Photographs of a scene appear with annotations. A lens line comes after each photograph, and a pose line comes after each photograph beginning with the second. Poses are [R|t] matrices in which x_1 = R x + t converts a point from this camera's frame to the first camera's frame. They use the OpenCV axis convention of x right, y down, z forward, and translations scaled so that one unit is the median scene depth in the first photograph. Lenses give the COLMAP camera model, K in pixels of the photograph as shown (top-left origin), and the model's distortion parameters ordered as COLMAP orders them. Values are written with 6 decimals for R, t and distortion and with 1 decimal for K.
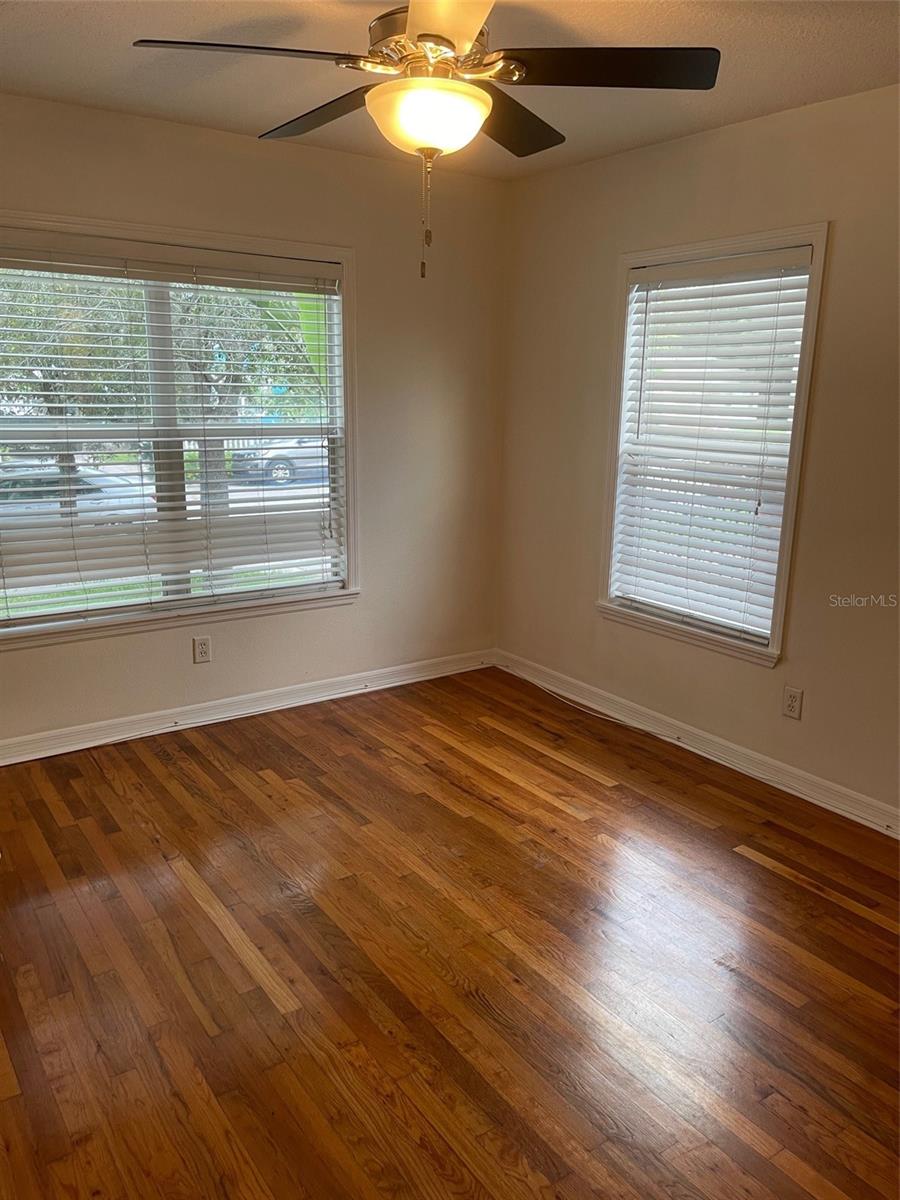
lens RADIAL K [[901.3, 0, 456.5], [0, 901.3, 600.9], [0, 0, 1]] dist [0.004725, -0.000720]
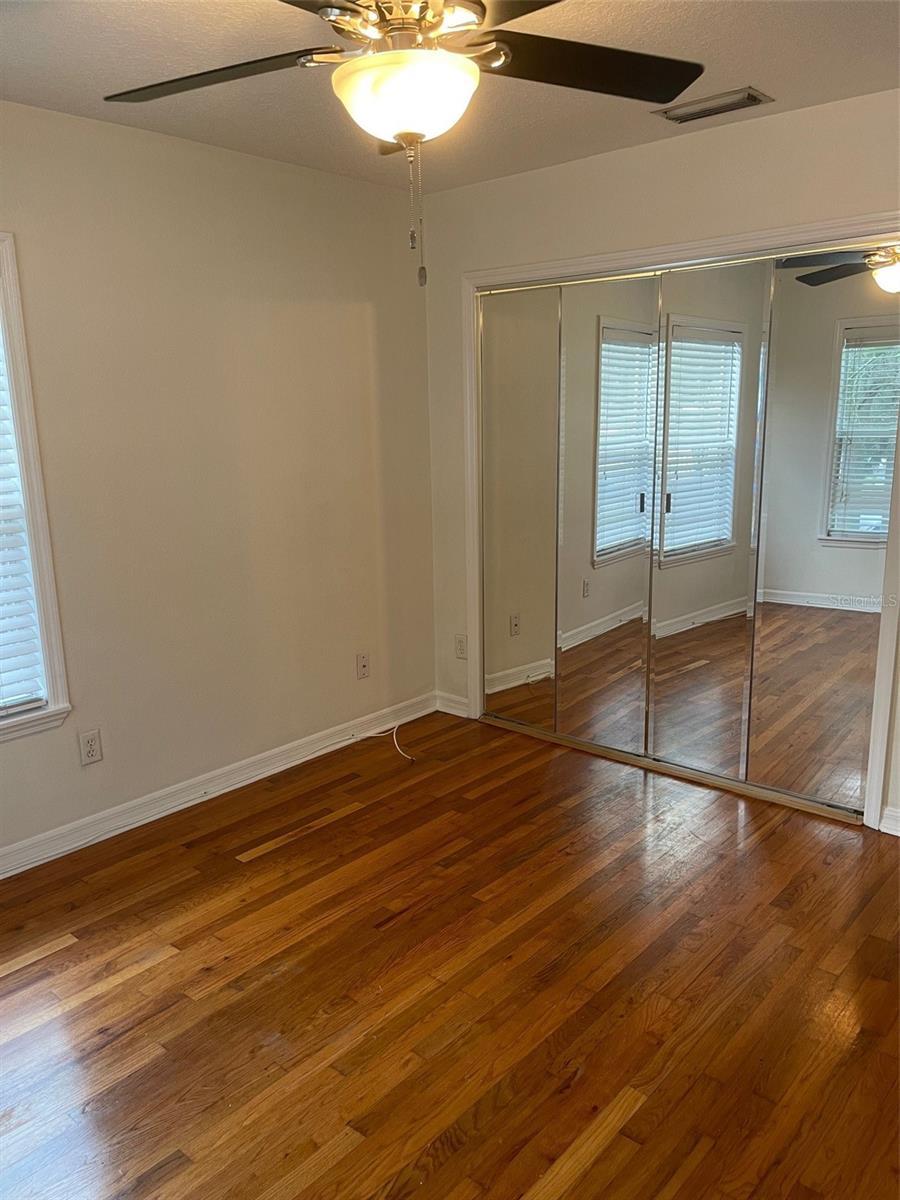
lens RADIAL K [[901.3, 0, 456.3], [0, 901.3, 600.4], [0, 0, 1]] dist [0.004725, -0.000720]
pose [[-0.239347, -0.214615, 0.946918, -0.712501], [0.248257, 0.929319, 0.273376, -0.238560], [-0.938660, 0.300511, -0.169150, 0.937749]]
